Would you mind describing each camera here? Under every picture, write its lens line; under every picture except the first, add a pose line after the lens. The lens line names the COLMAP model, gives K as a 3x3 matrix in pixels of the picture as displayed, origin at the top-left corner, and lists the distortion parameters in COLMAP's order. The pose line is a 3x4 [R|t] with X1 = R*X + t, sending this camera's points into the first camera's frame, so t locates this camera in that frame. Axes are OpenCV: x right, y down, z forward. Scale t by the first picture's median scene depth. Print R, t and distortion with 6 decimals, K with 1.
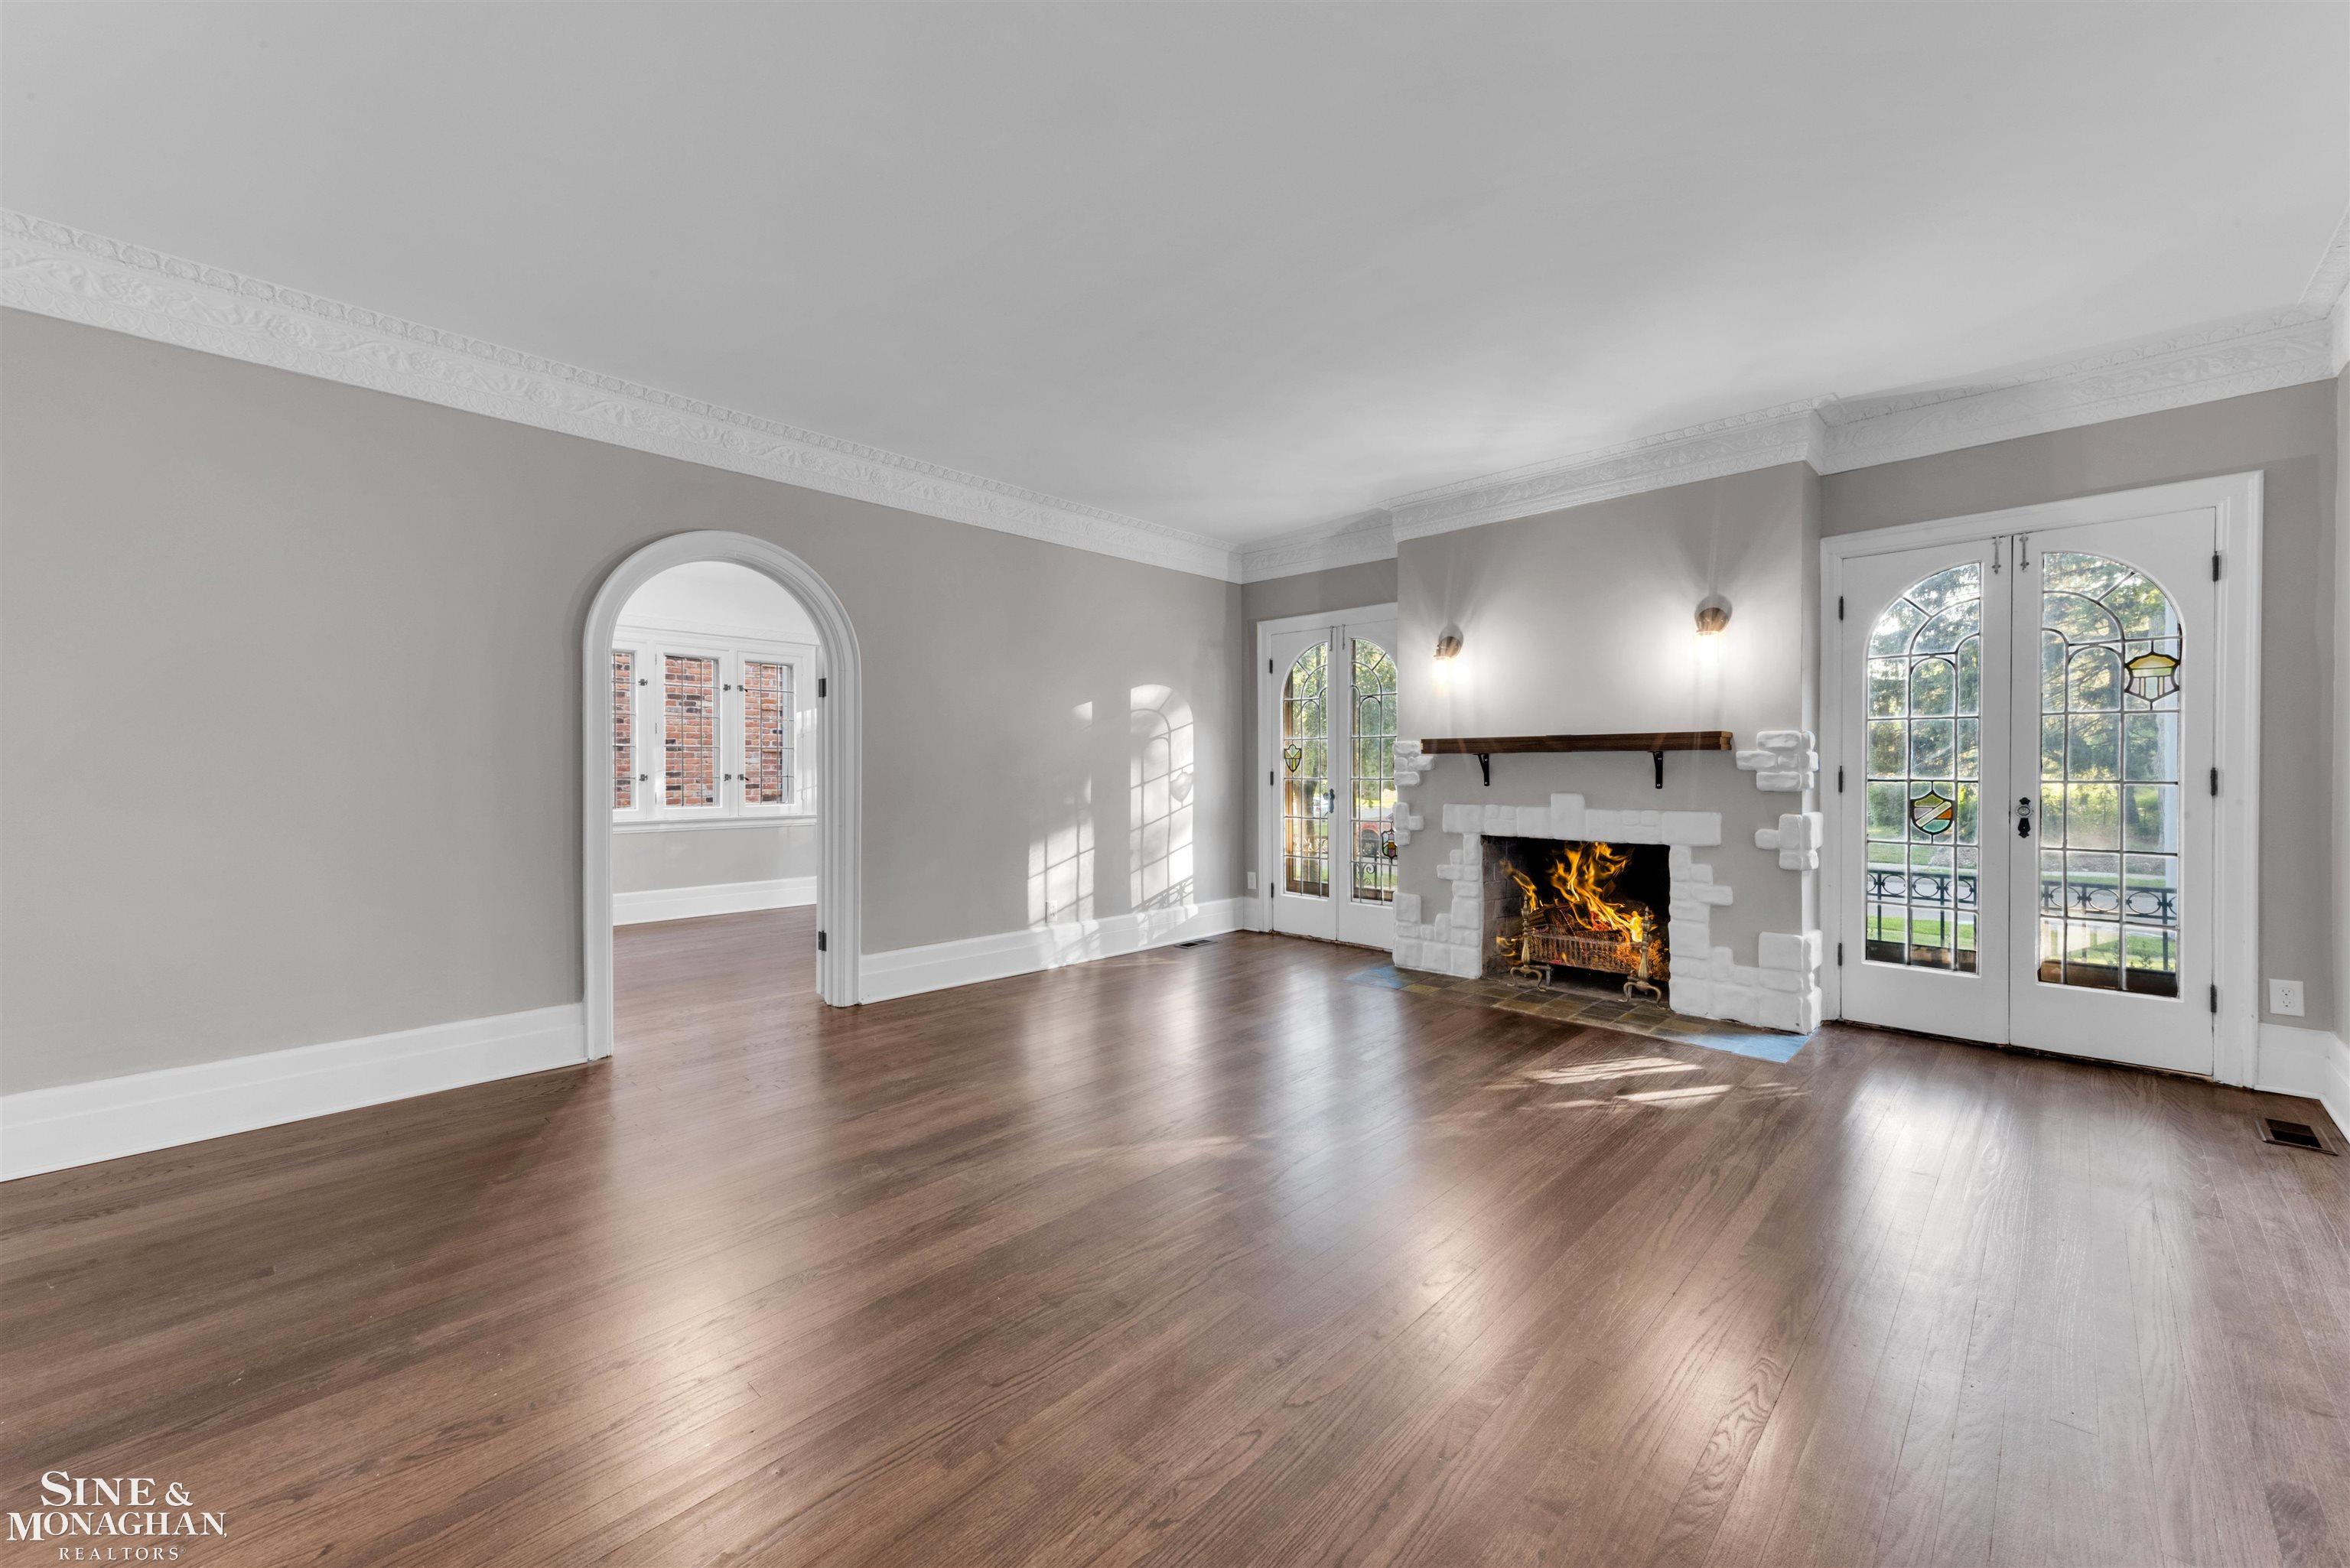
lens RADIAL K [[919.1, 0, 1175.0], [0, 919.1, 784.0], [0, 0, 1]] dist [0.015662, 0.000073]
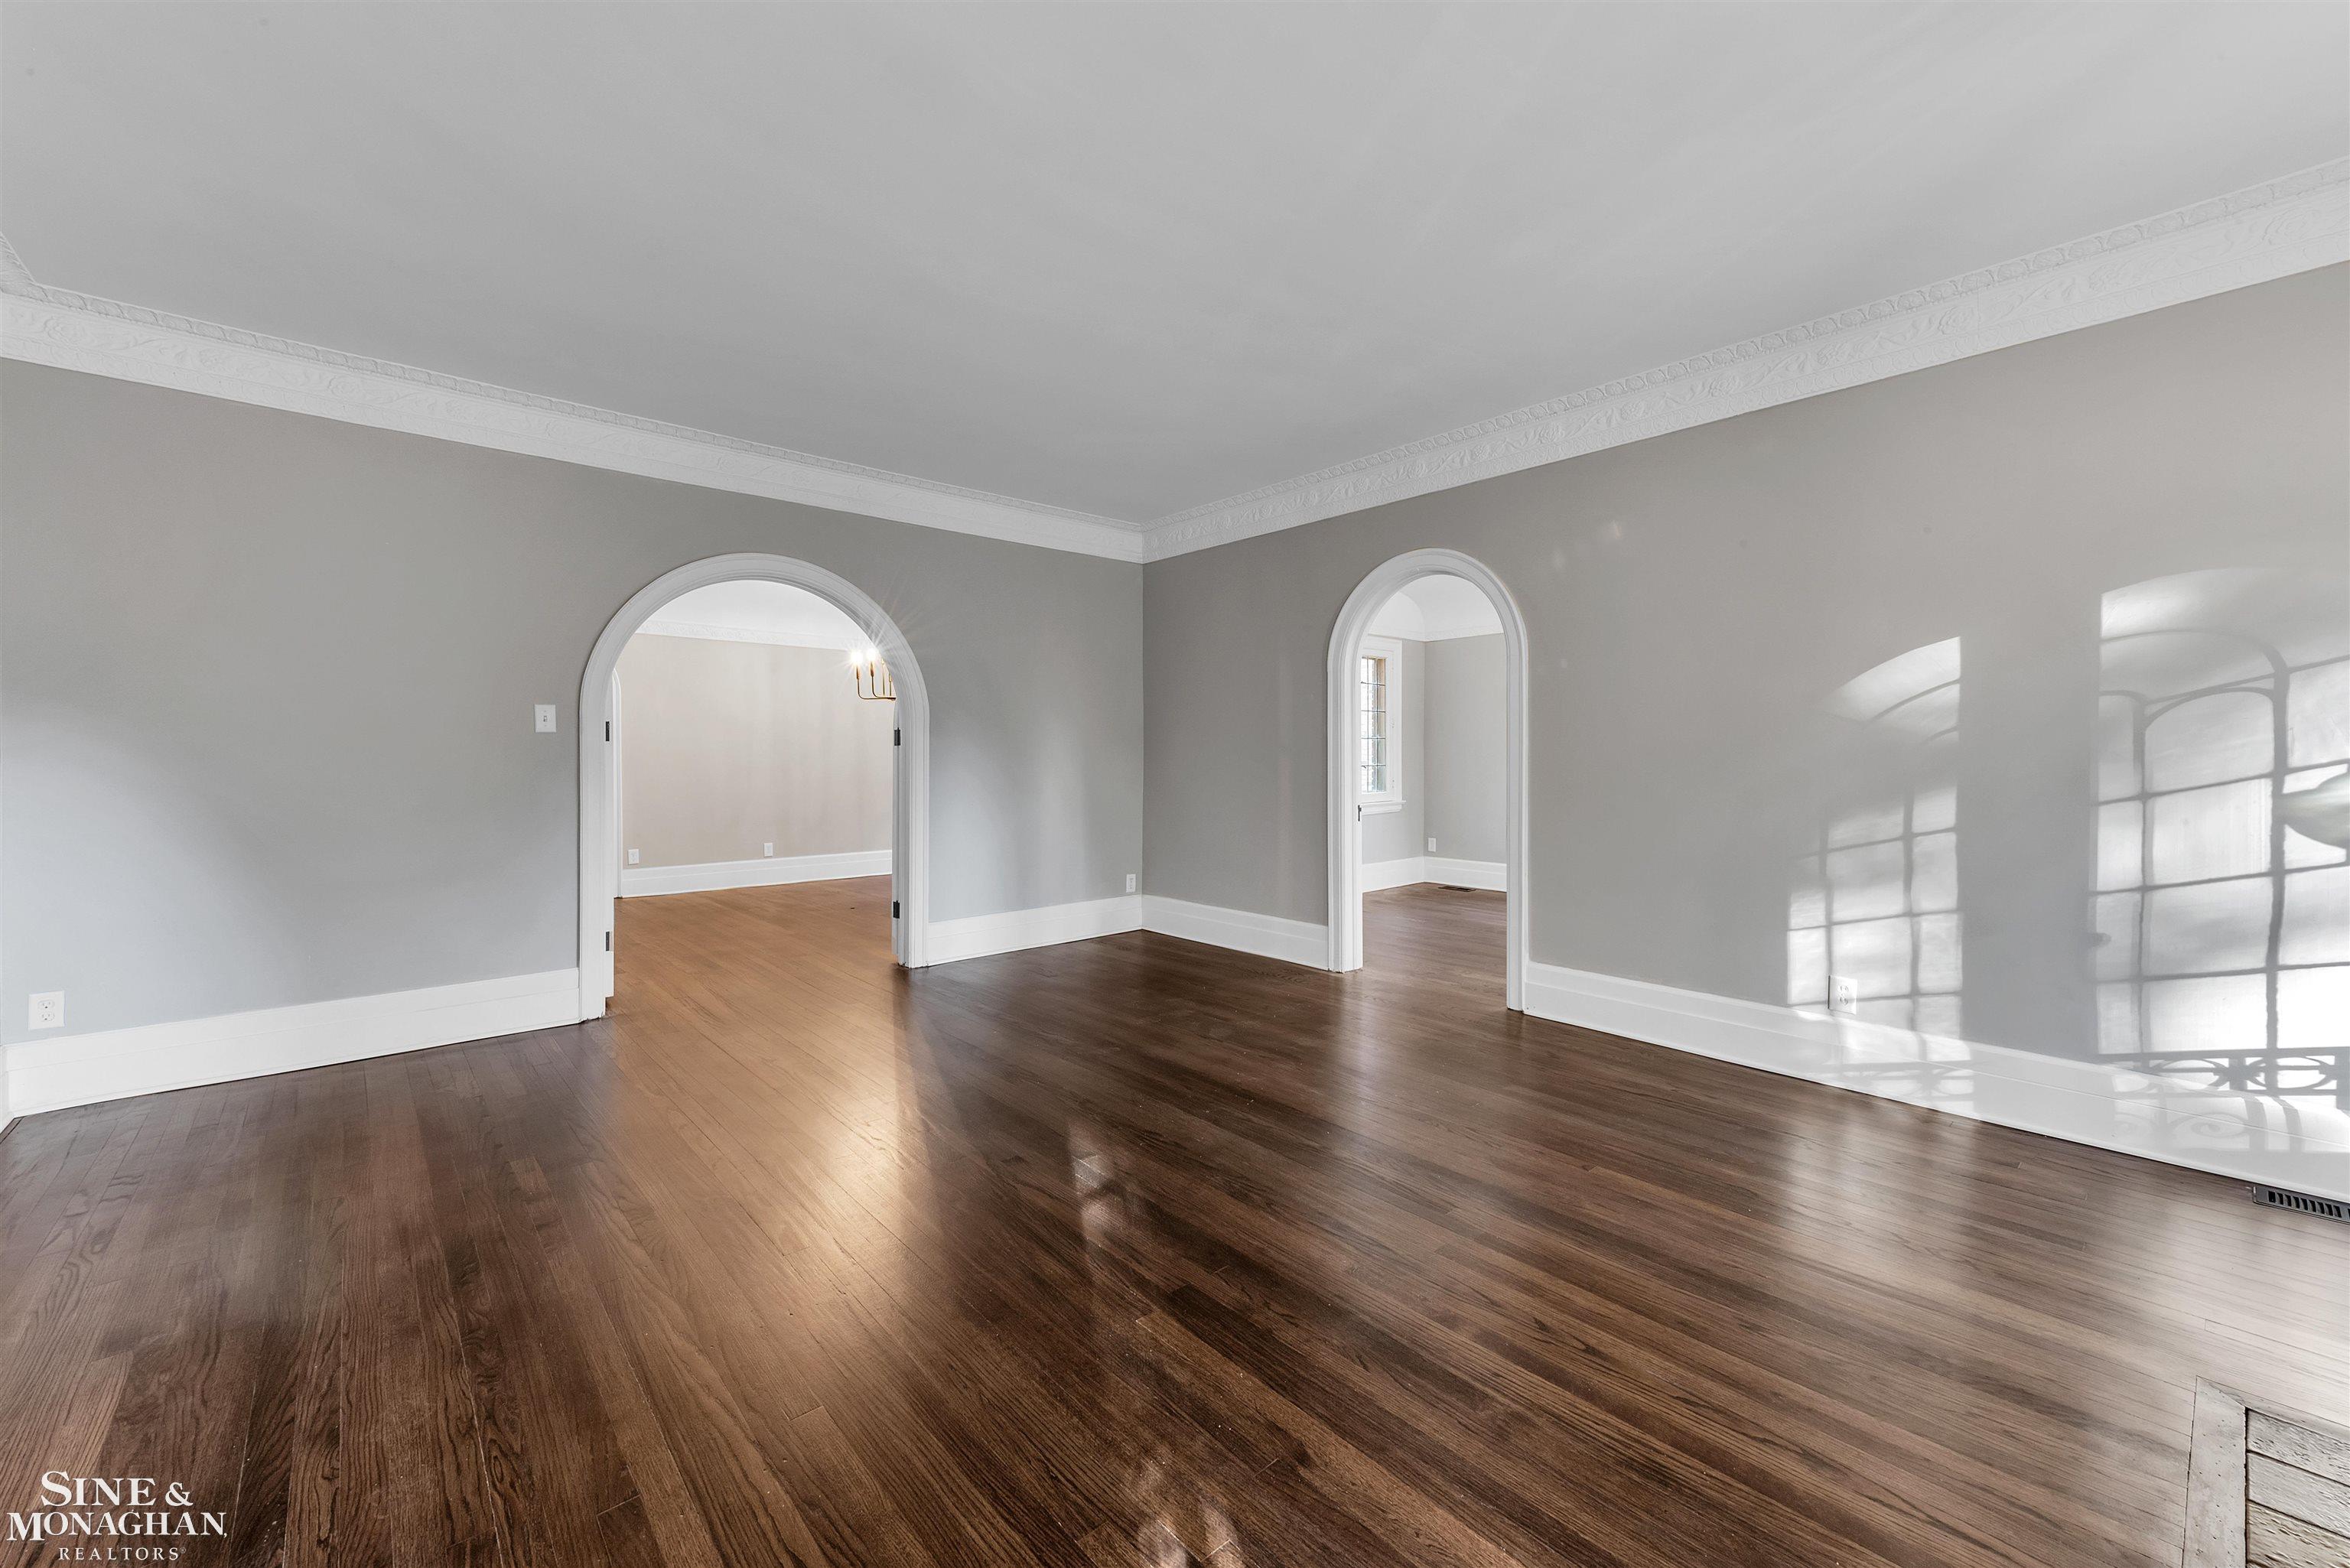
lens RADIAL K [[919.1, 0, 1175.0], [0, 919.1, 784.0], [0, 0, 1]] dist [0.015662, 0.000073]
pose [[-0.102451, 0.027280, -0.994364, 0.515490], [-0.013654, 0.999491, 0.028828, -0.014334], [0.994644, 0.016530, -0.102026, 0.607065]]
